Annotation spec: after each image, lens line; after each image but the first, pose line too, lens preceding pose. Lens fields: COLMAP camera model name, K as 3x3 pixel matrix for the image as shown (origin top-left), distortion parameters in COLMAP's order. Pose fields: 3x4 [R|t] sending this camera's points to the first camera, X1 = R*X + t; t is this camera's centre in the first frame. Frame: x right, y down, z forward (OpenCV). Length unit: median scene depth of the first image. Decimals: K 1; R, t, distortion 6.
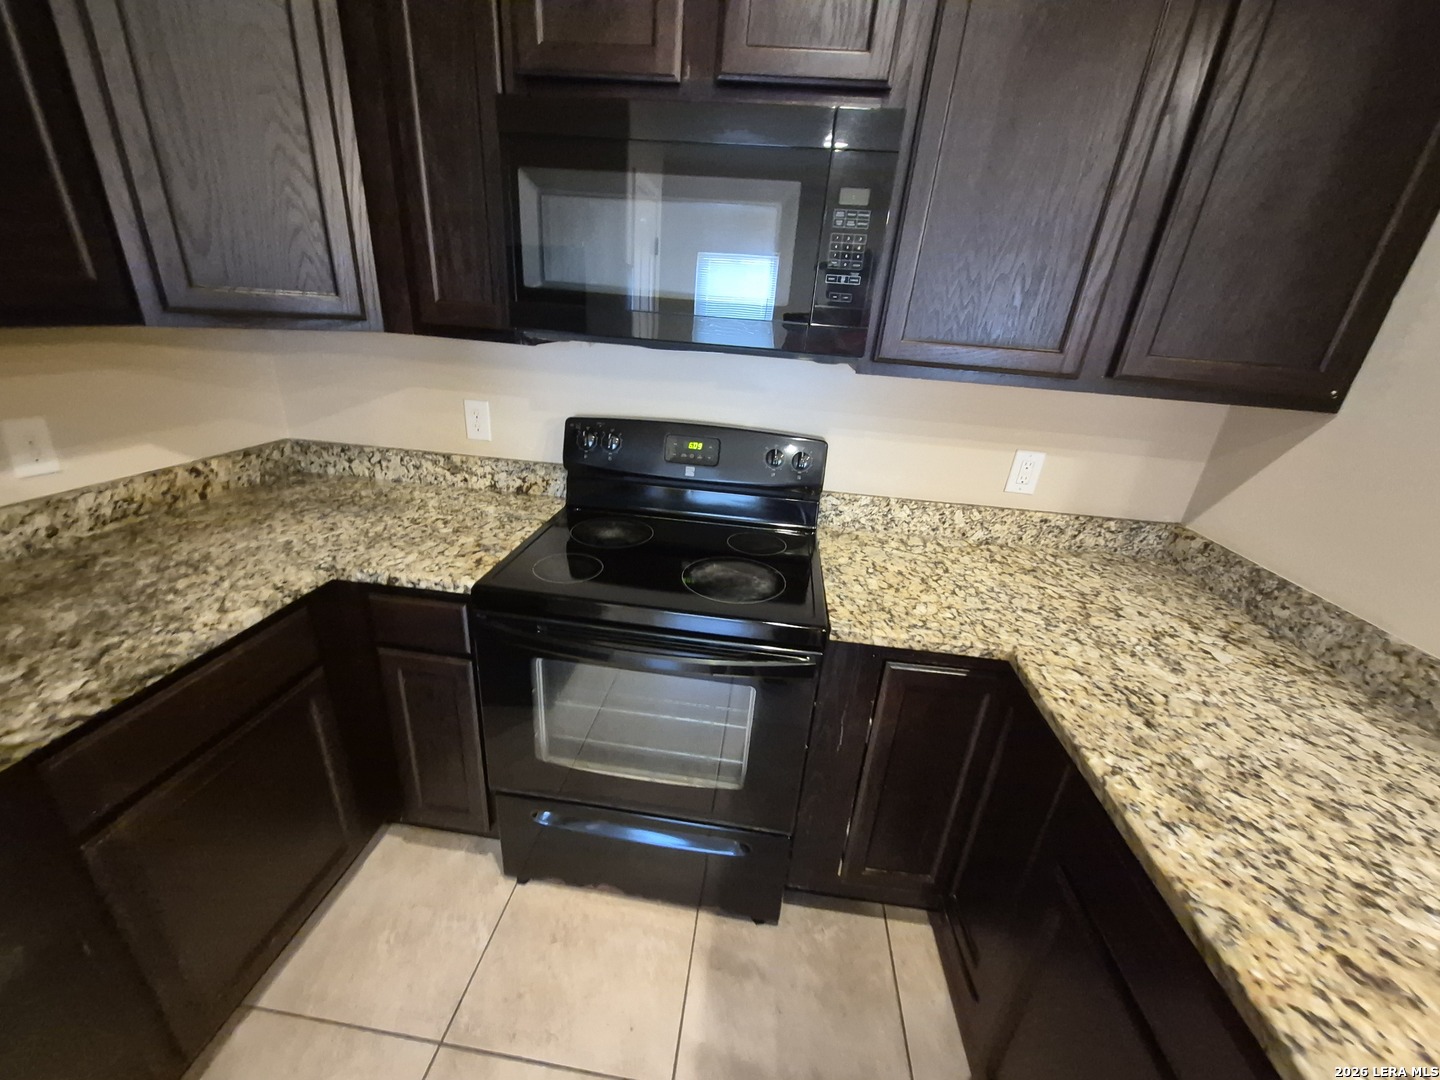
lens RADIAL K [[565.3, 0, 714.7], [0, 565.3, 541.9], [0, 0, 1]] dist [0.007036, -0.001057]
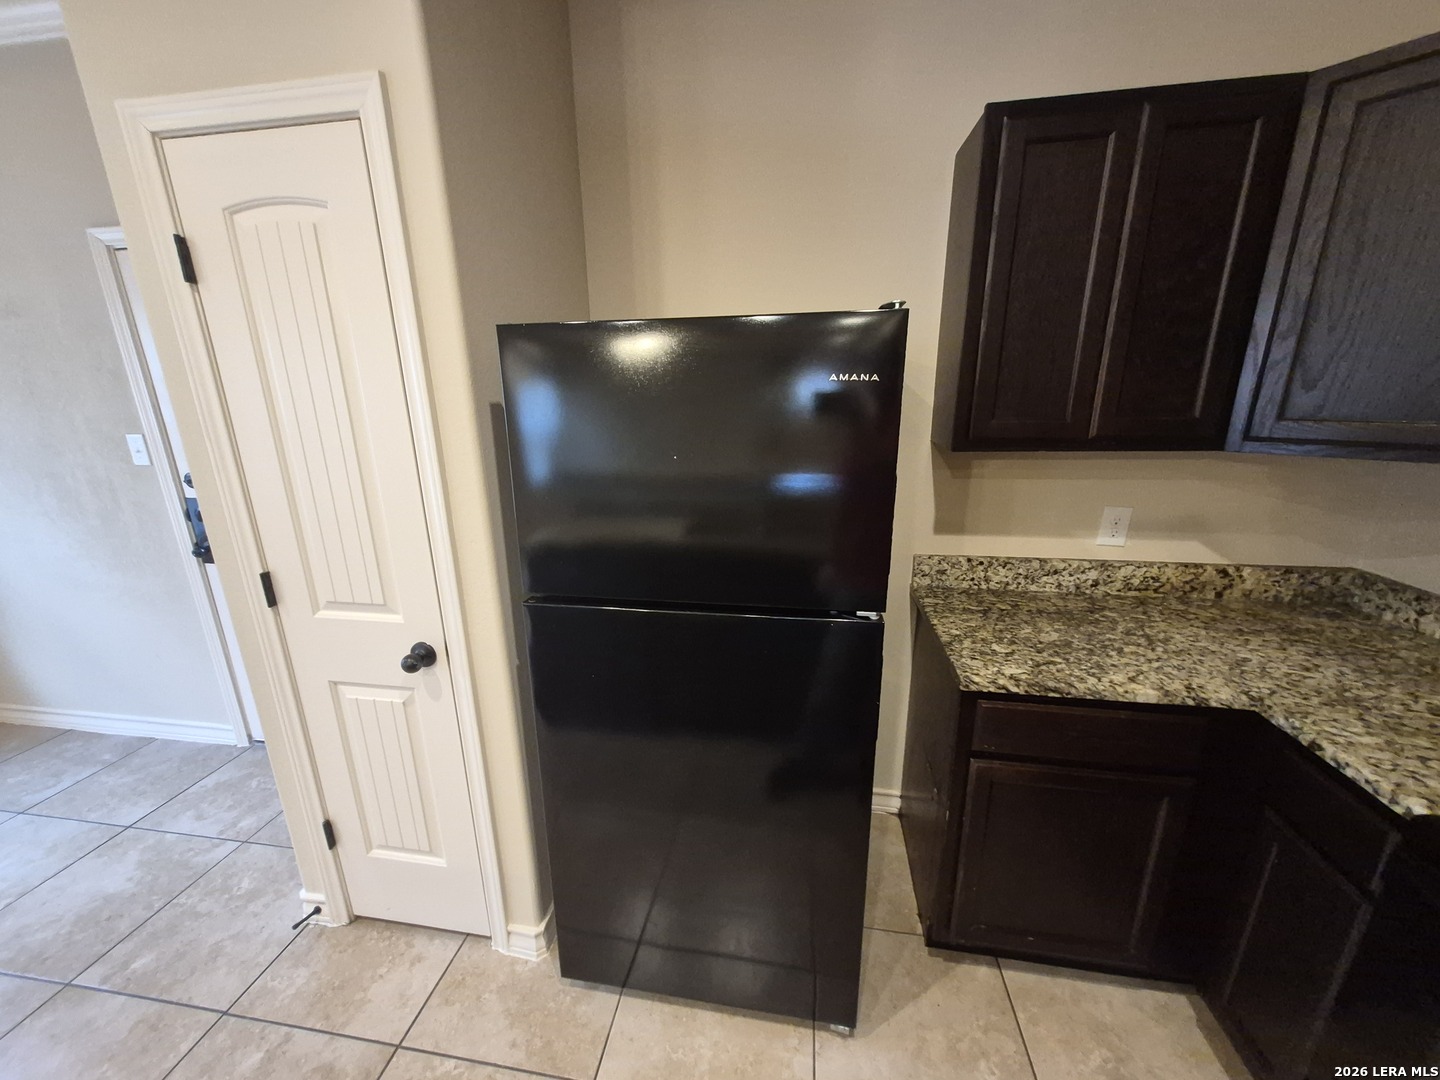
lens RADIAL K [[565.3, 0, 703.2], [0, 565.3, 548.1], [0, 0, 1]] dist [0.007036, -0.001057]
pose [[-0.050763, 0.218756, -0.974458, 0.228675], [-0.363539, 0.904731, 0.222040, -0.053649], [0.930195, 0.365525, 0.033599, 0.014209]]
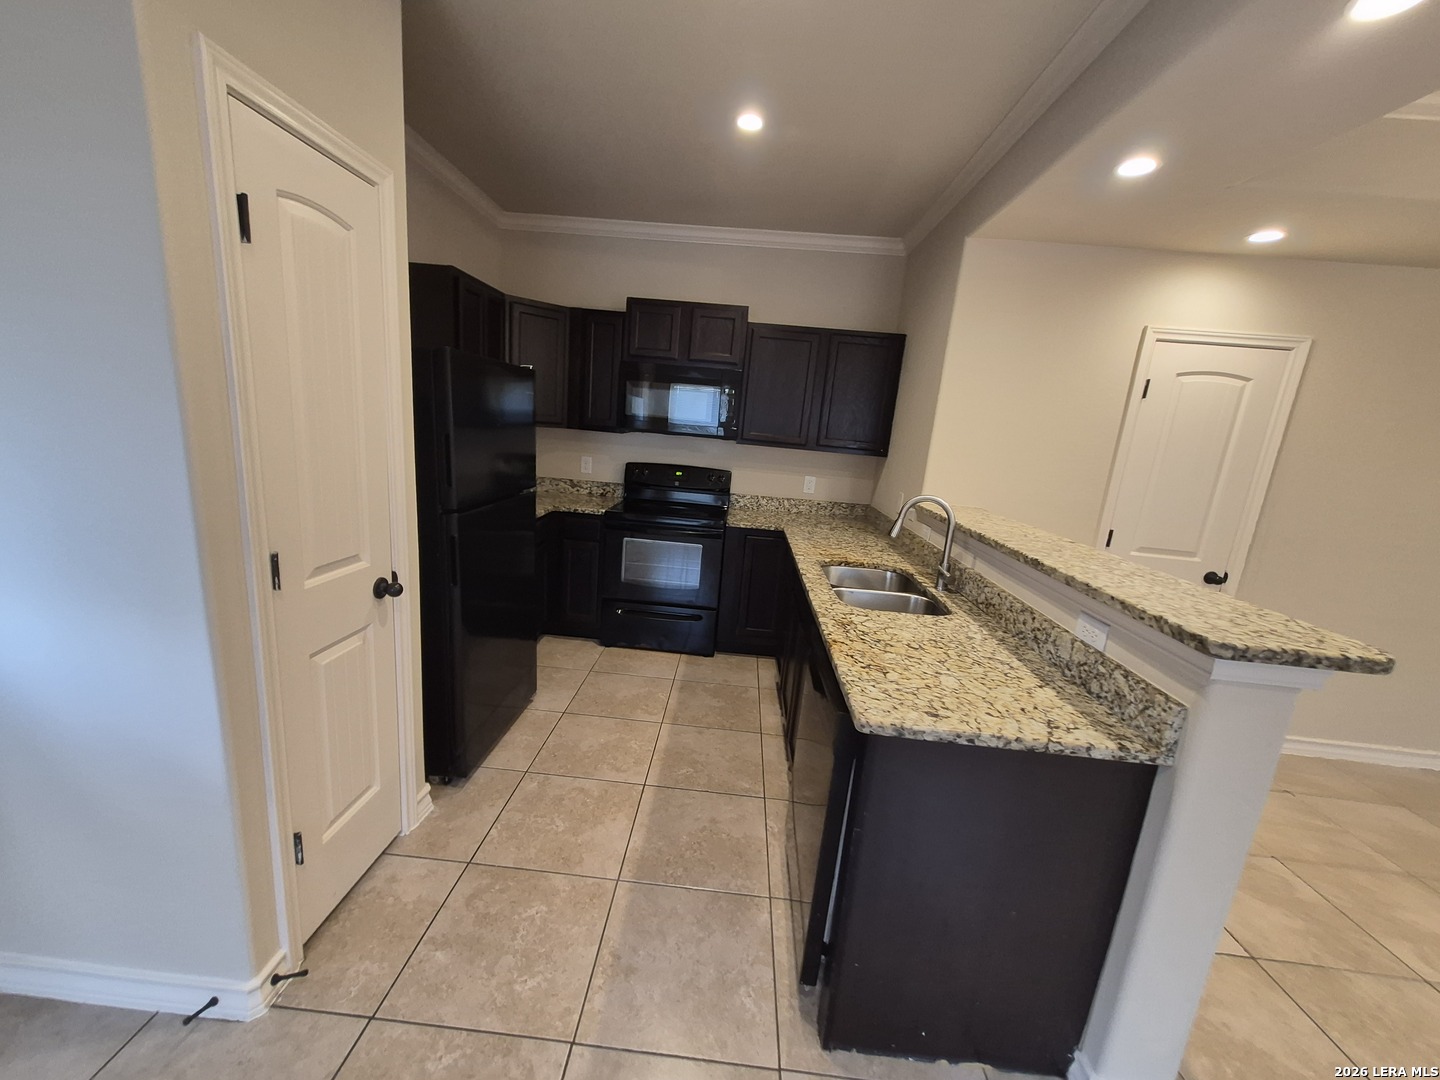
lens RADIAL K [[565.3, 0, 713.6], [0, 565.3, 543.5], [0, 0, 1]] dist [0.007036, -0.001057]
pose [[0.997894, 0.001250, 0.064853, -0.055614], [0.009811, 0.985404, -0.169950, 0.693030], [-0.064119, 0.170228, 0.983316, -1.746833]]
